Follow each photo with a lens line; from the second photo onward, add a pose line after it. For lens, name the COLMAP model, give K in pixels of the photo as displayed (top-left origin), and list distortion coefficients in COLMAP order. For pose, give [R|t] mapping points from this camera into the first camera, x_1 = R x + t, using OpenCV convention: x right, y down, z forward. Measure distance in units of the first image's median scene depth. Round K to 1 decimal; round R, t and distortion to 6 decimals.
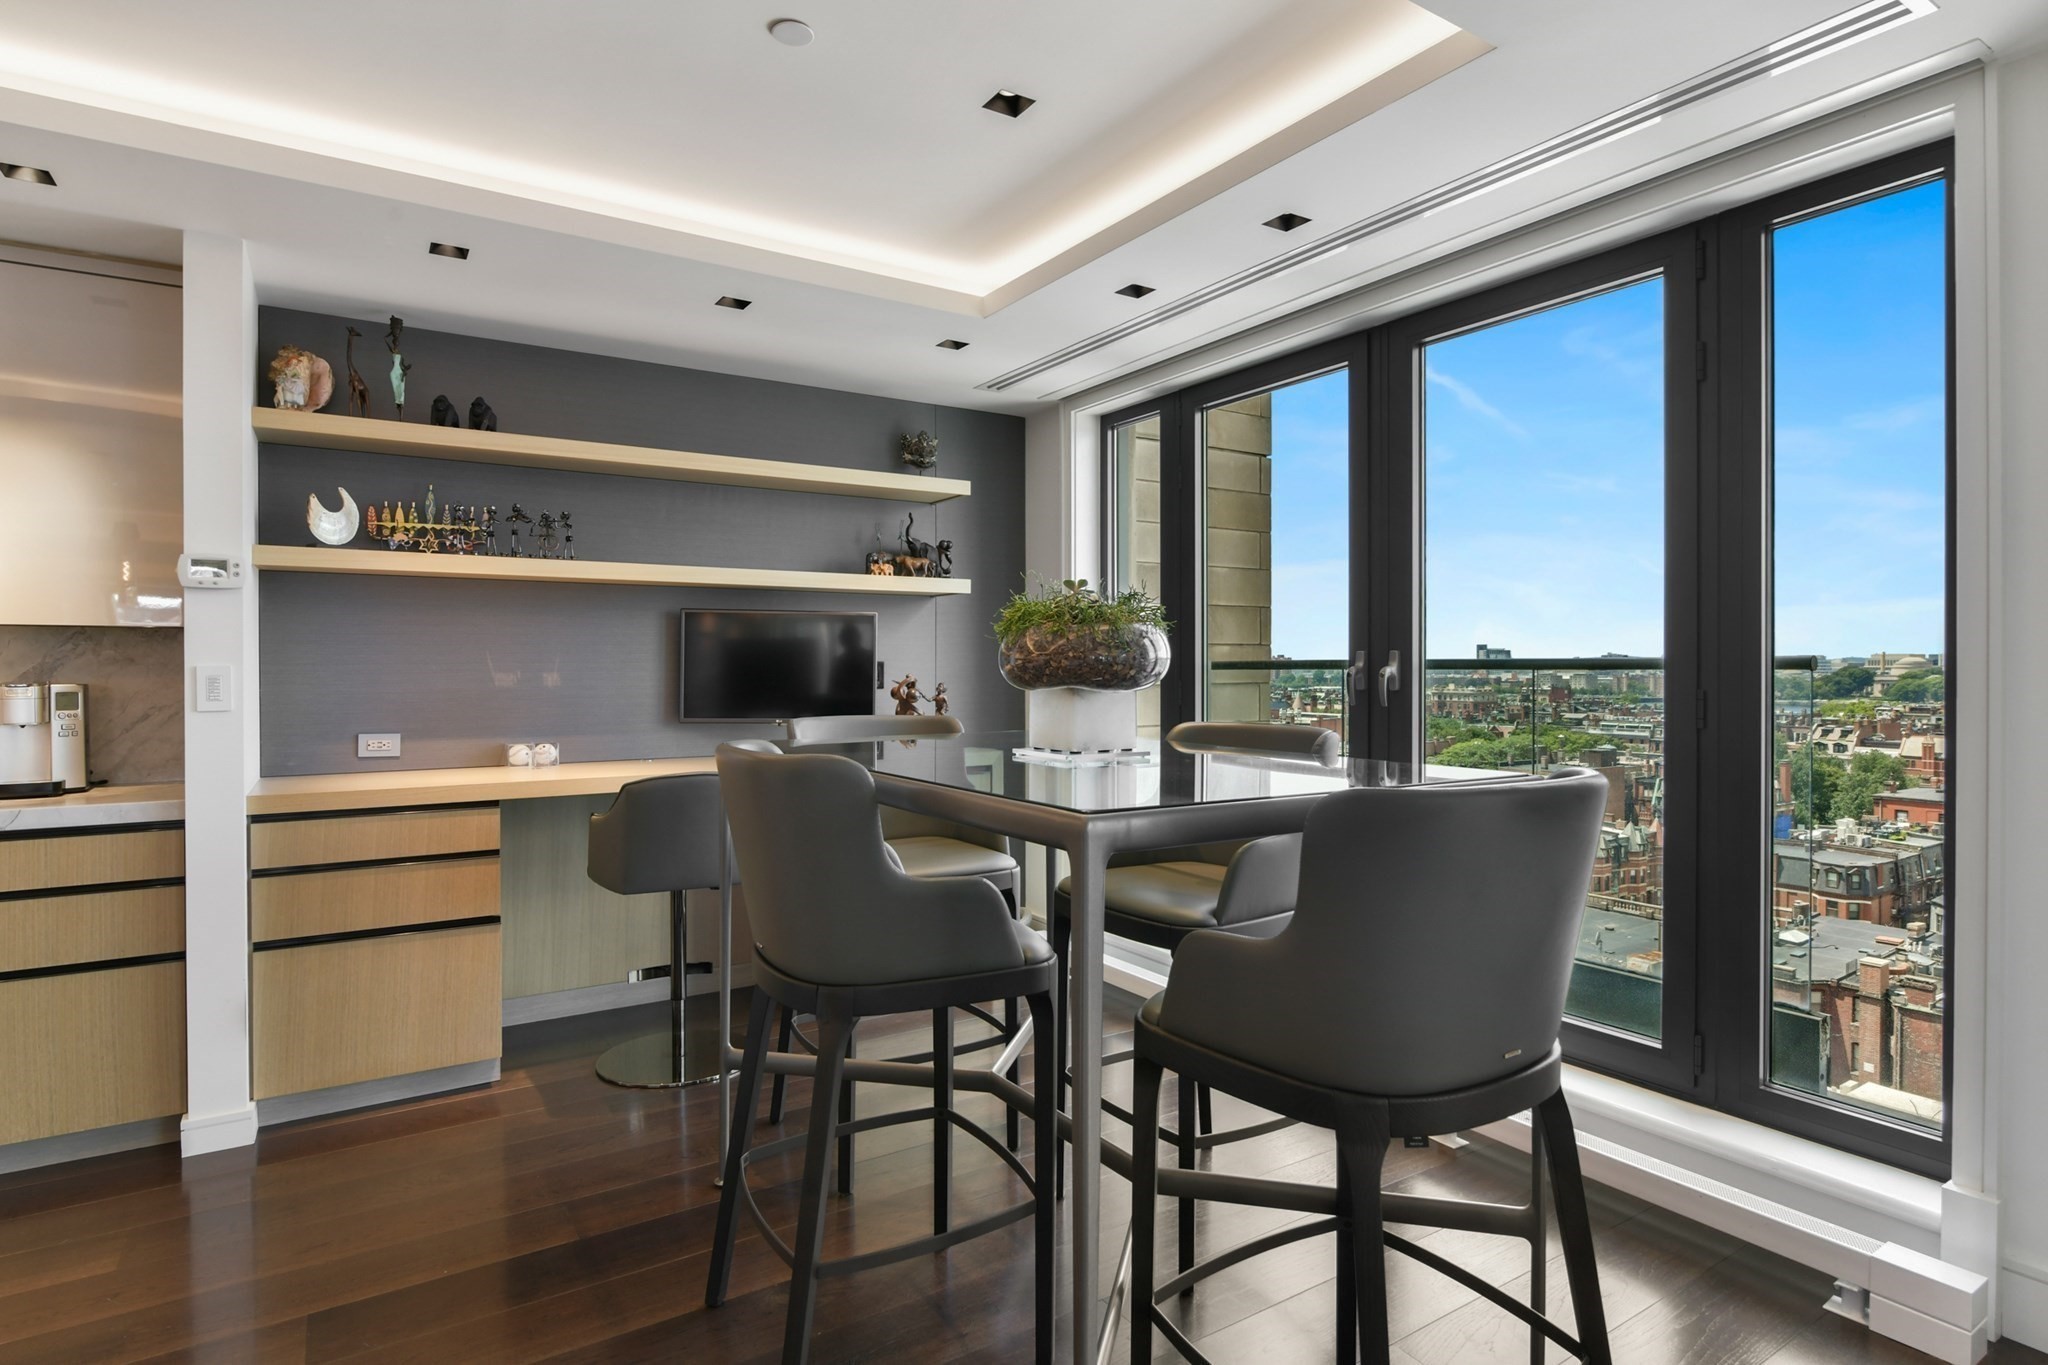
lens RADIAL K [[1077.7, 0, 1032.7], [0, 1077.7, 665.7], [0, 0, 1]] dist [-0.012526, -0.000597]
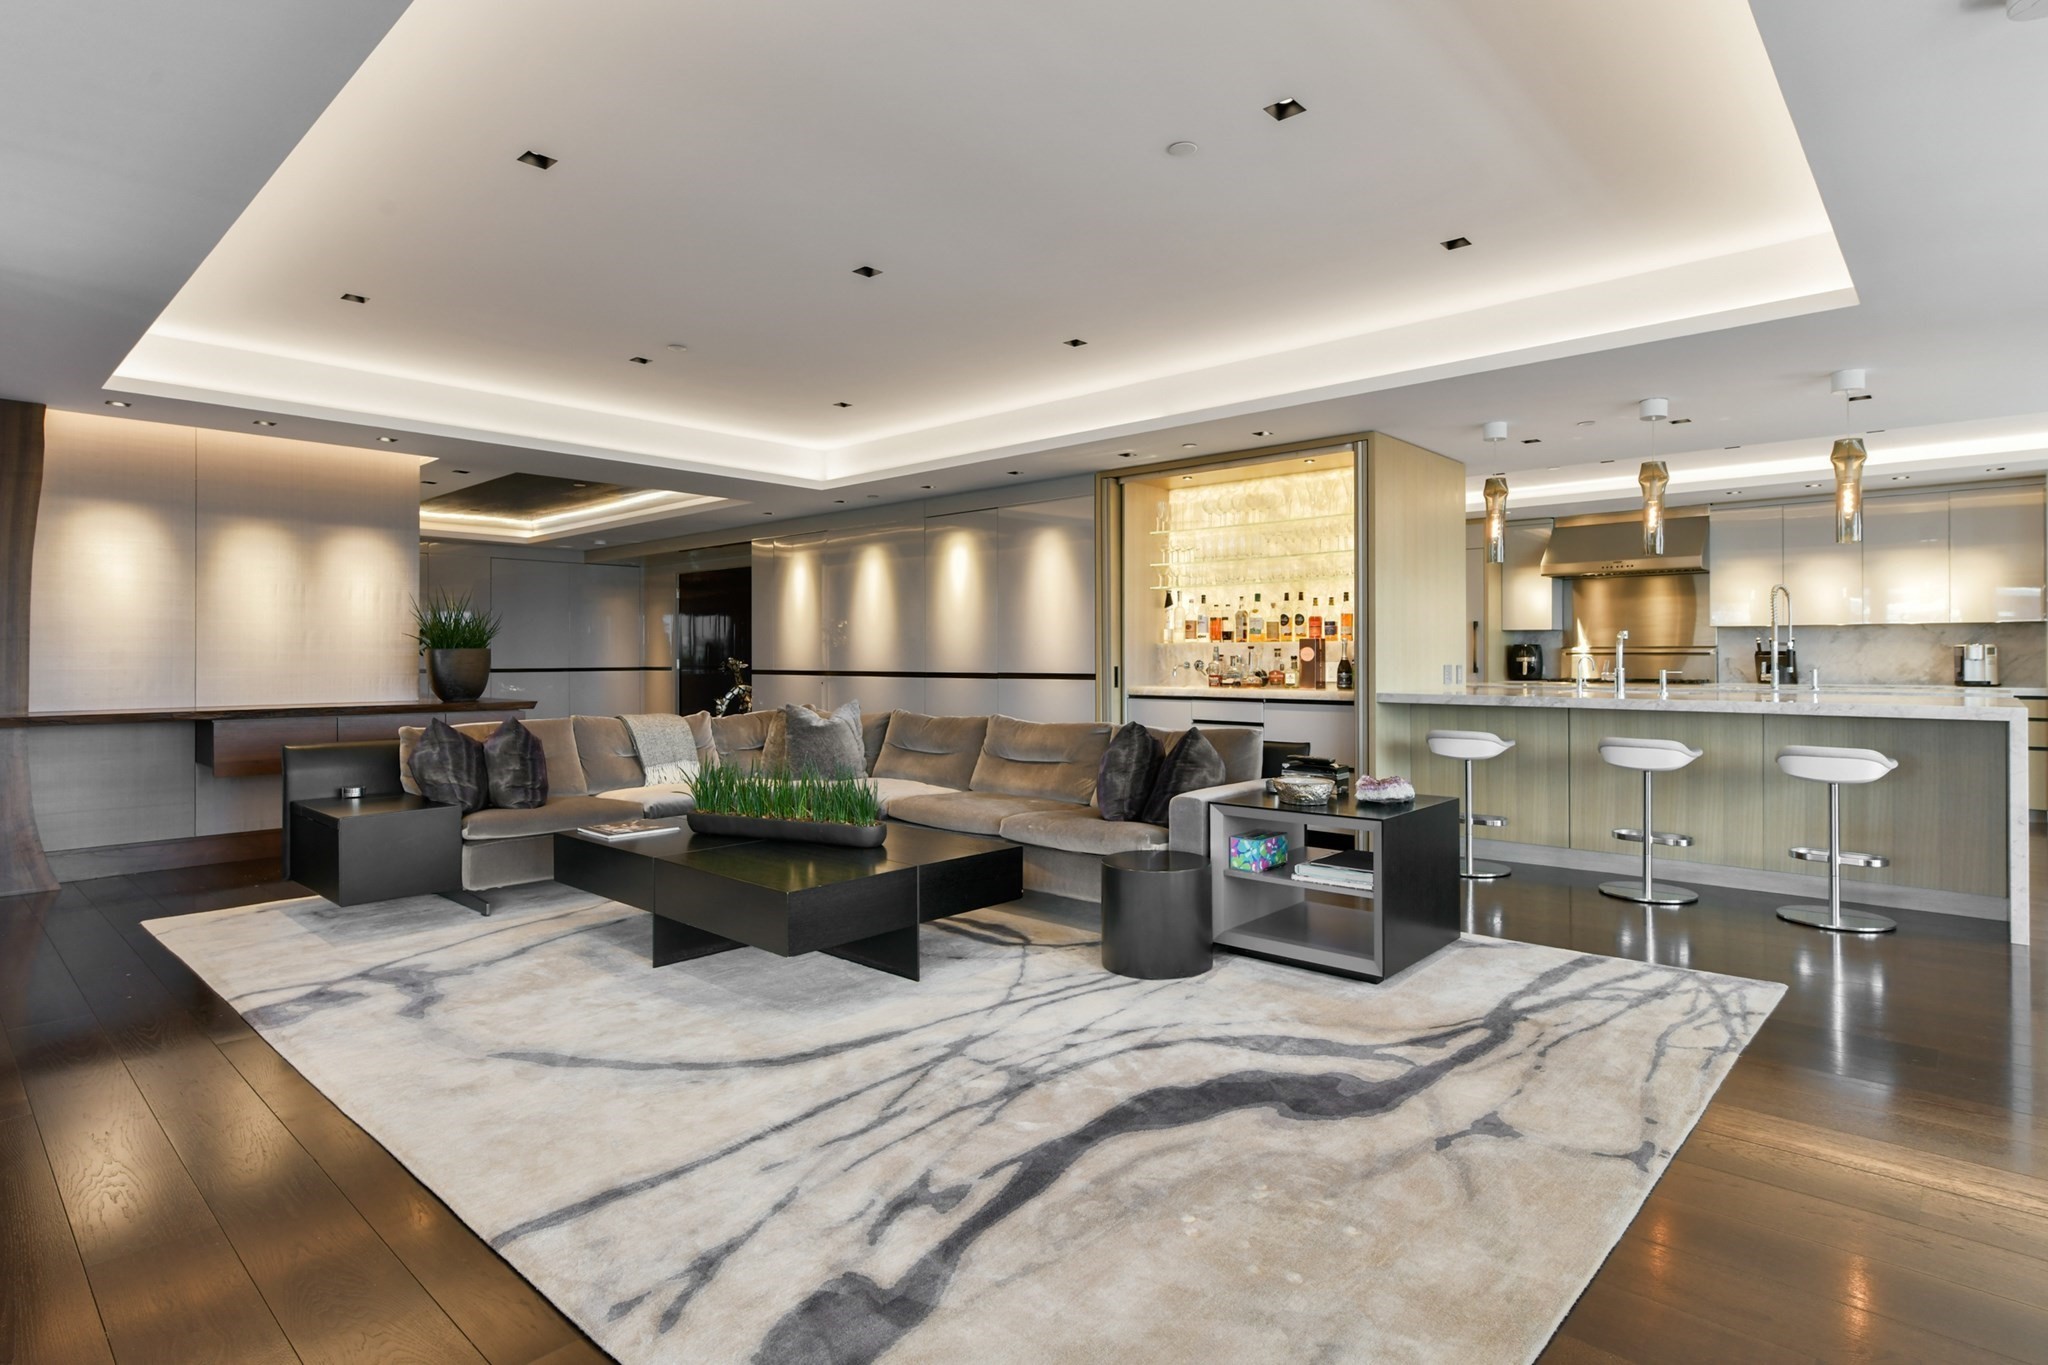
lens RADIAL K [[1044.0, 0, 1033.5], [0, 1044.0, 659.7], [0, 0, 1]] dist [-0.006572, 0.000009]
pose [[0.256225, 0.003299, -0.966612, 0.751607], [0.001027, 0.999993, 0.003685, 0.032870], [0.966617, -0.001937, 0.256220, -1.511283]]
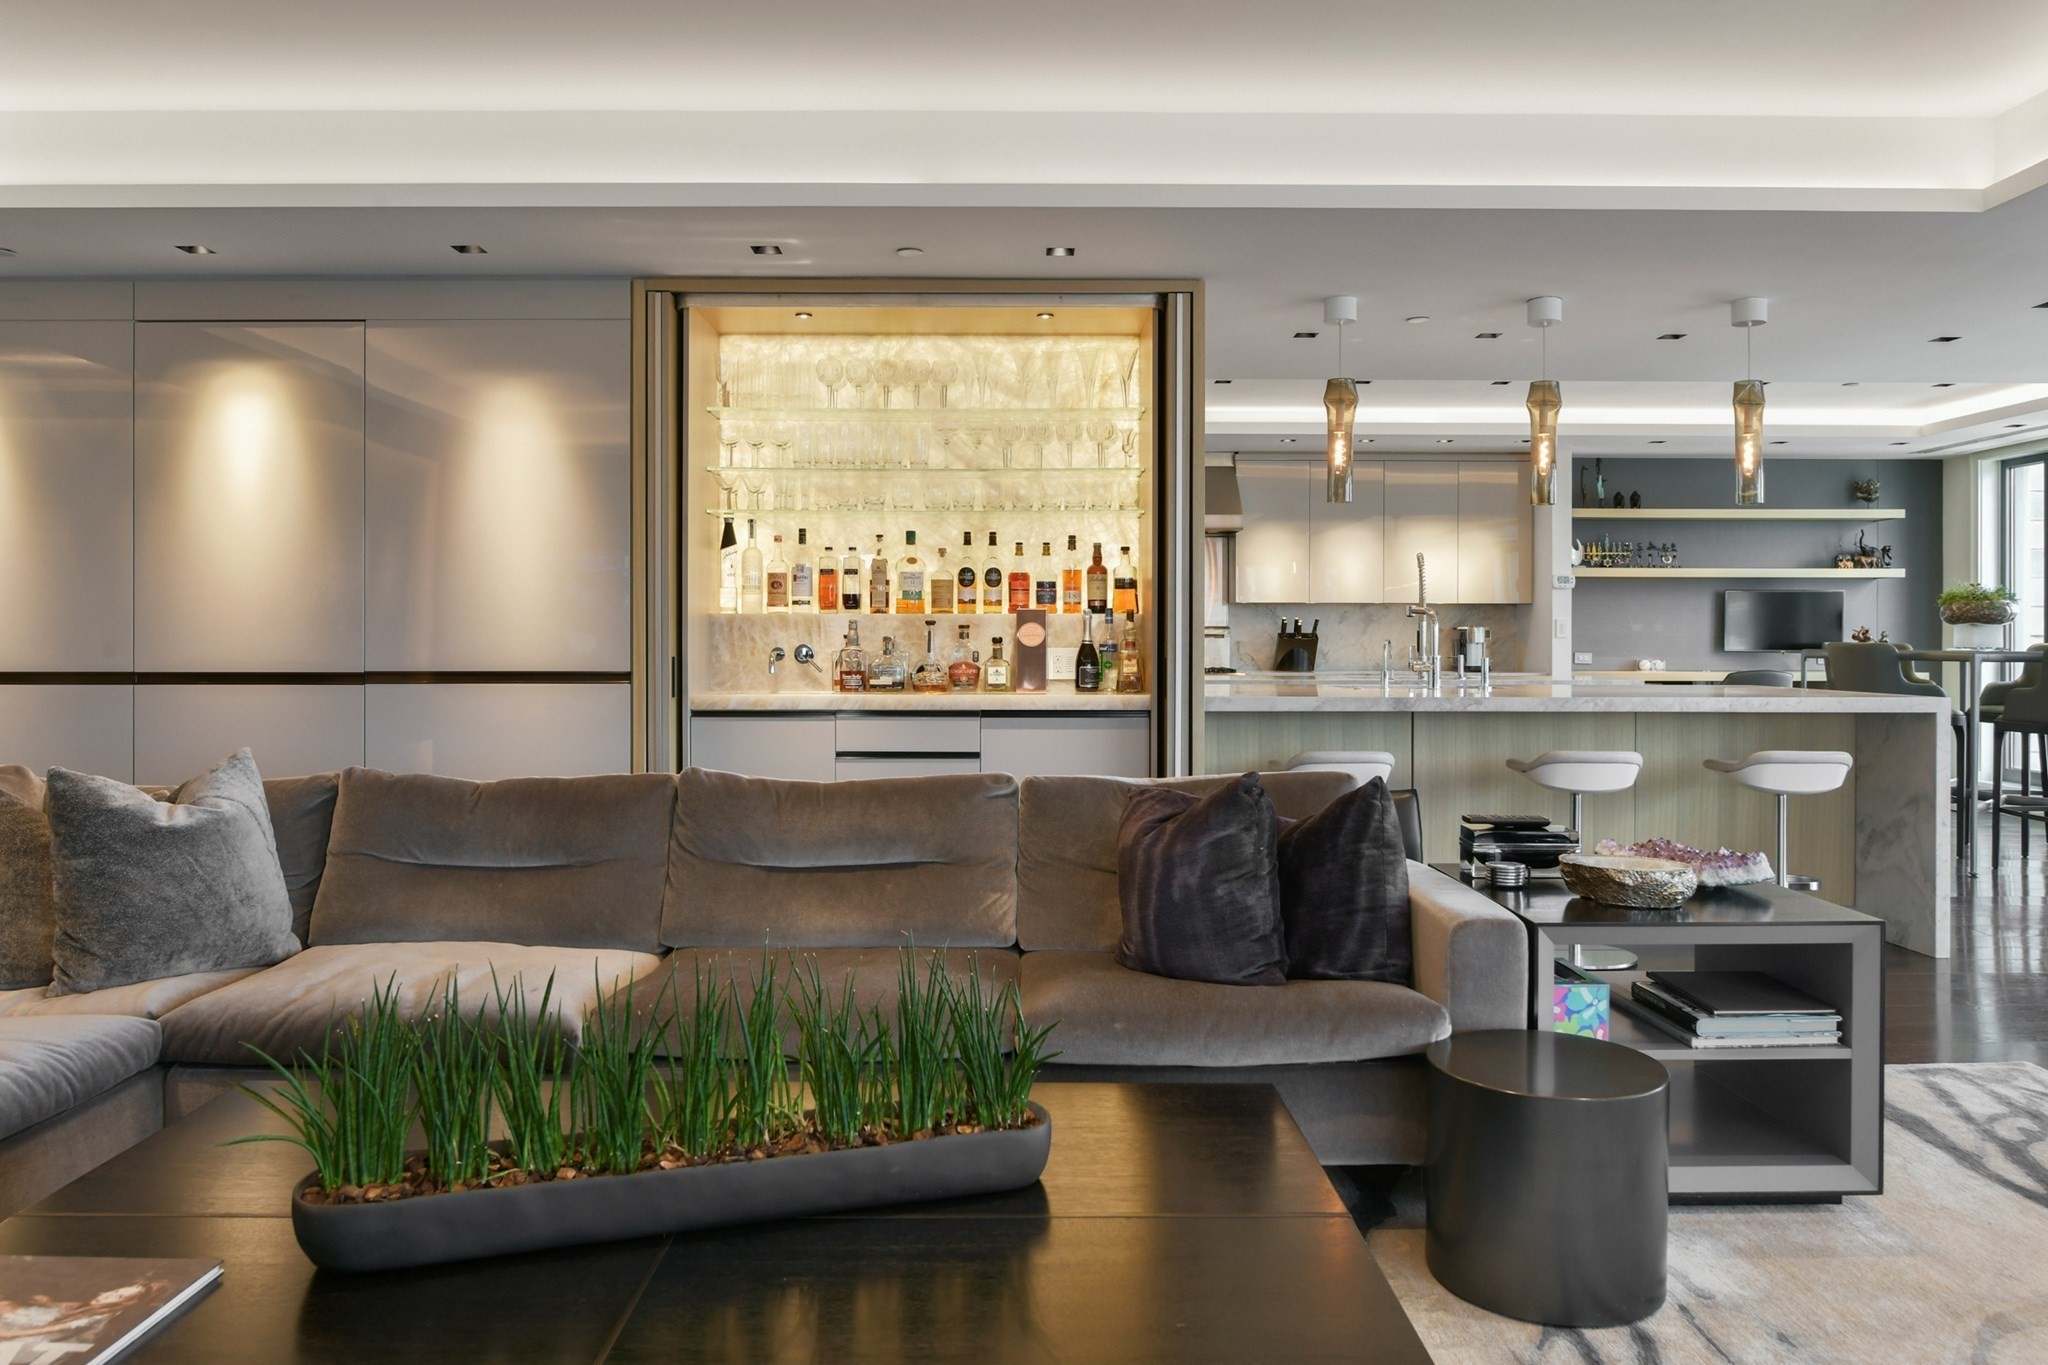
lens RADIAL K [[1410.6, 0, 1030.8], [0, 1410.6, 648.7], [0, 0, 1]] dist [-0.003083, -0.002065]
pose [[0.842287, 0.006142, -0.538994, -0.025297], [-0.002143, 0.999965, 0.008045, 0.033066], [0.539025, -0.005621, 0.842271, -1.815725]]
